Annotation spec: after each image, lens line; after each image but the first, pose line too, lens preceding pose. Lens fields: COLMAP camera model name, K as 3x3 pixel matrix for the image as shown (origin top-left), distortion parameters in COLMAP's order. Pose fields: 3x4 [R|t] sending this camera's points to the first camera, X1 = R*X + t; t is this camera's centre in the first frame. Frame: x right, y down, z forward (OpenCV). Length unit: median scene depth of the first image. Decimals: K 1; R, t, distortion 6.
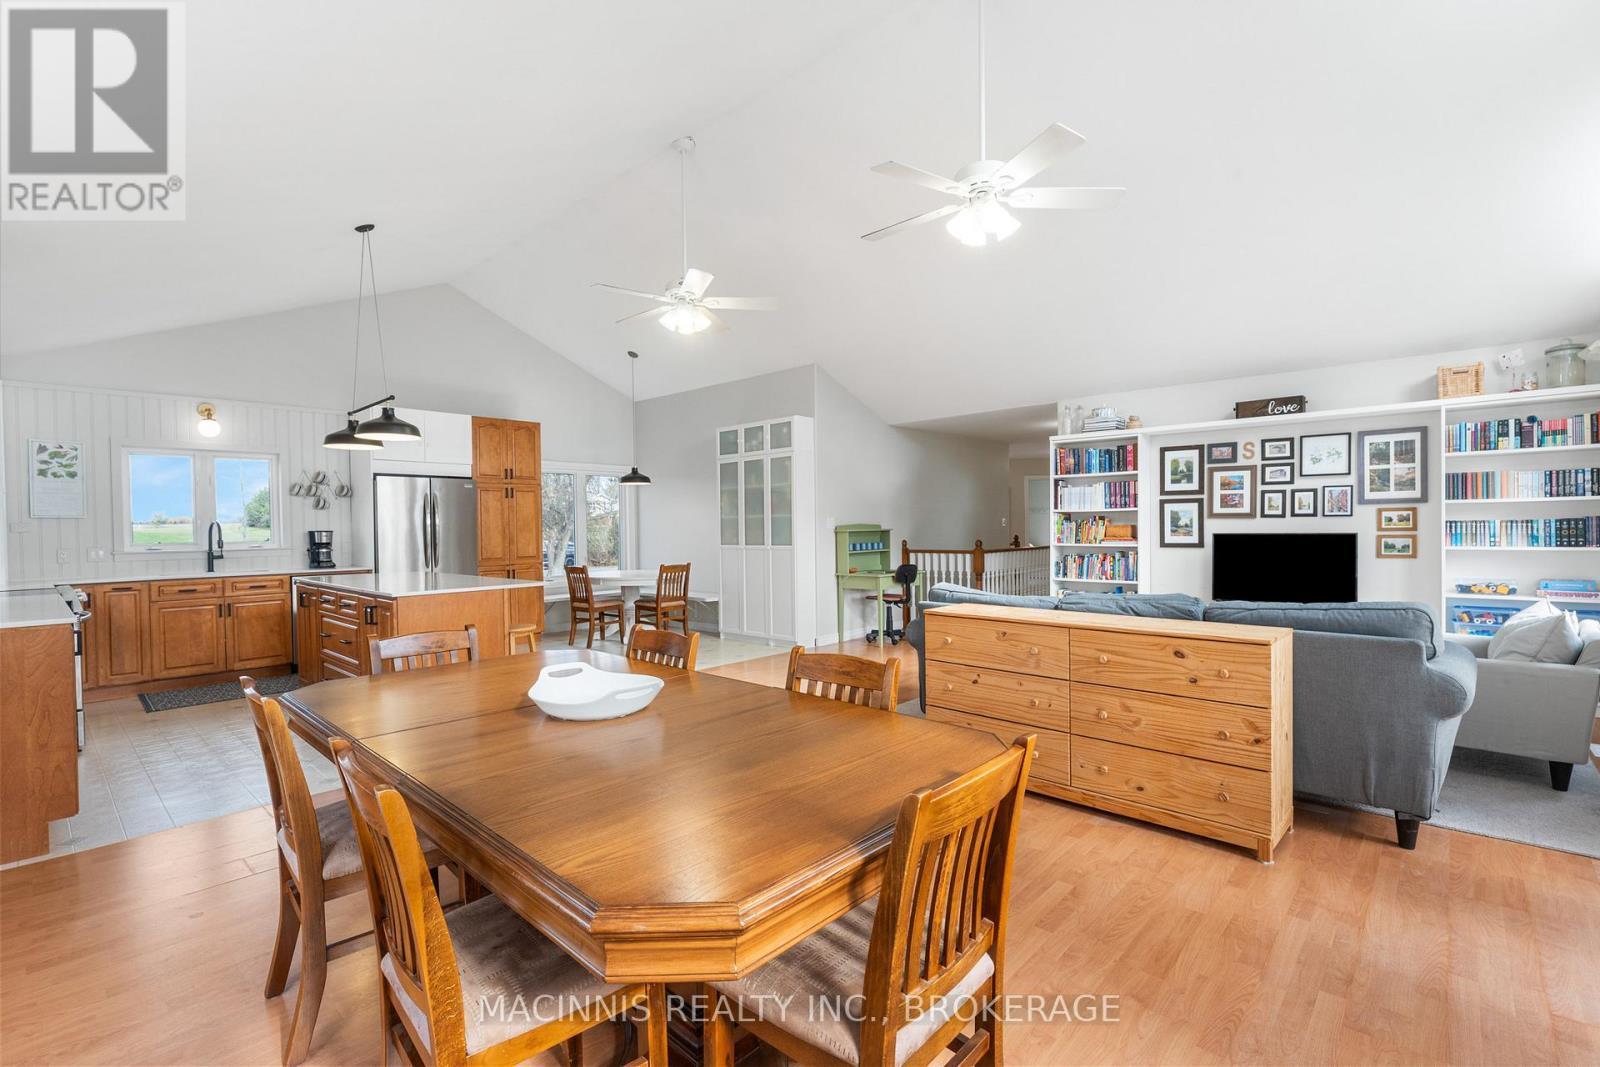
lens RADIAL K [[716.3, 0, 796.4], [0, 716.3, 534.8], [0, 0, 1]] dist [-0.000797, -0.000110]
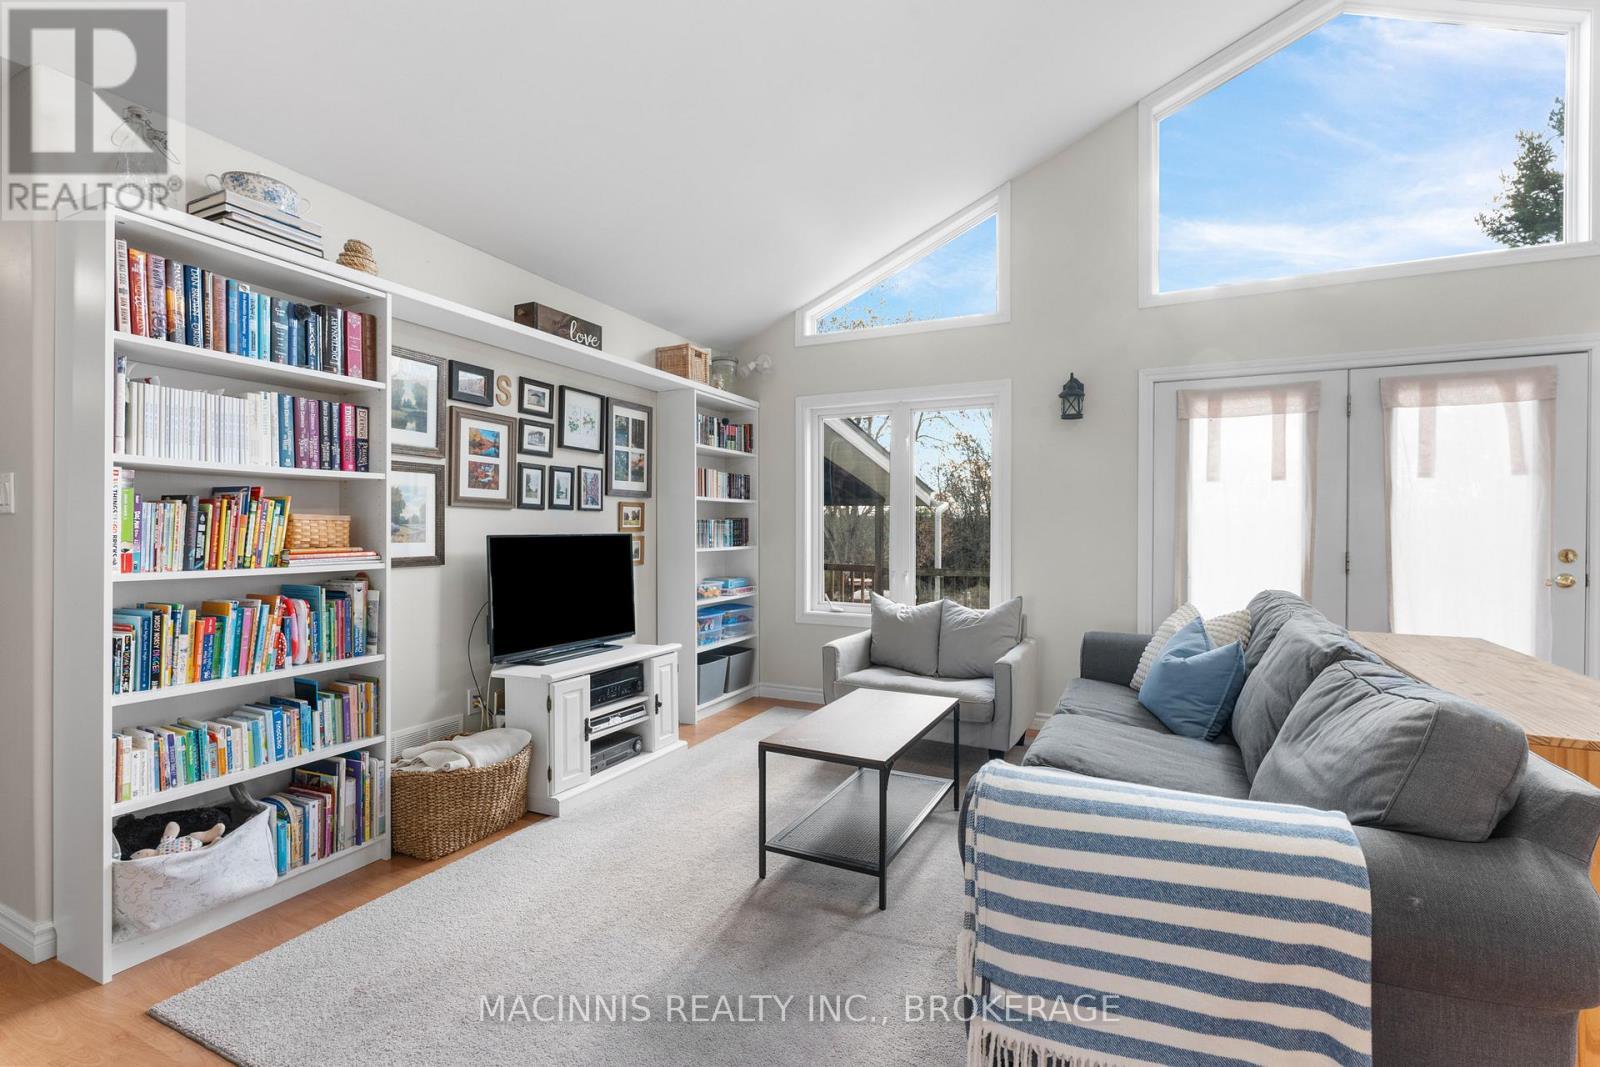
lens RADIAL K [[716.3, 0, 786.5], [0, 716.3, 536.7], [0, 0, 1]] dist [-0.000797, -0.000110]
pose [[-0.286184, -0.003780, 0.958167, 0.021813], [0.009507, 0.999932, 0.006784, -0.002875], [-0.958128, 0.011051, -0.286128, 0.968411]]
